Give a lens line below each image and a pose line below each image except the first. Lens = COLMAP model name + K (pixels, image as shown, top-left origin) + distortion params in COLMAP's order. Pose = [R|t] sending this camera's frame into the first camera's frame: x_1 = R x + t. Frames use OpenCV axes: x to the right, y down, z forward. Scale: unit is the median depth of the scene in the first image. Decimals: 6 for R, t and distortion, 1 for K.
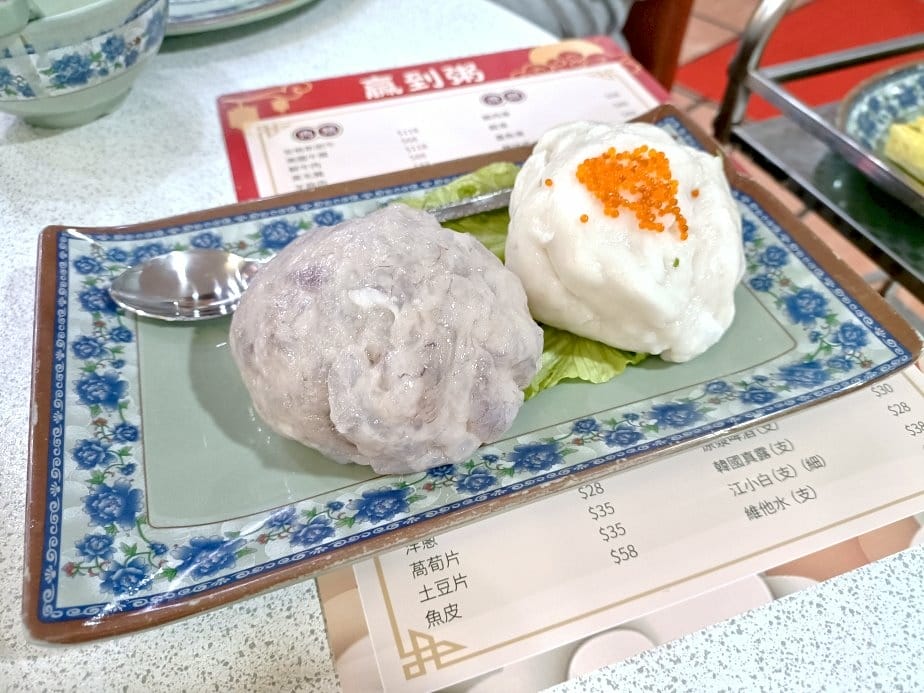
lens RADIAL K [[713.0, 0, 462.0], [0, 713.0, 346.5], [0, 0, 1]] dist [0.037518, -0.175376]
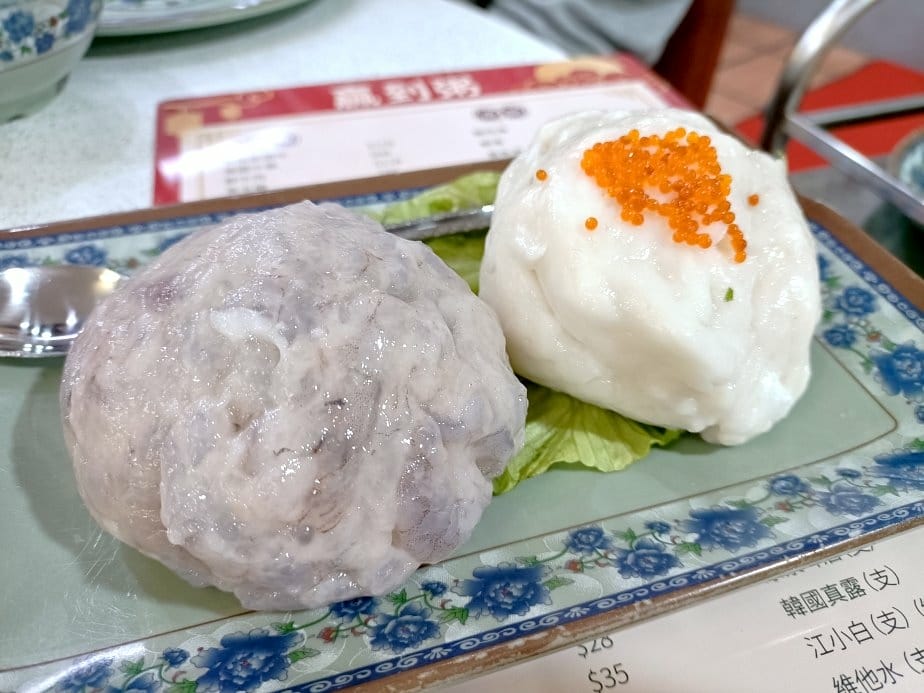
lens RADIAL K [[713.0, 0, 462.0], [0, 713.0, 346.5], [0, 0, 1]] dist [0.037518, -0.175376]
pose [[0.999125, 0.036086, -0.021121, 0.066866], [-0.037970, 0.994570, -0.096897, 0.004589], [0.017510, 0.097614, 0.995070, 0.336310]]
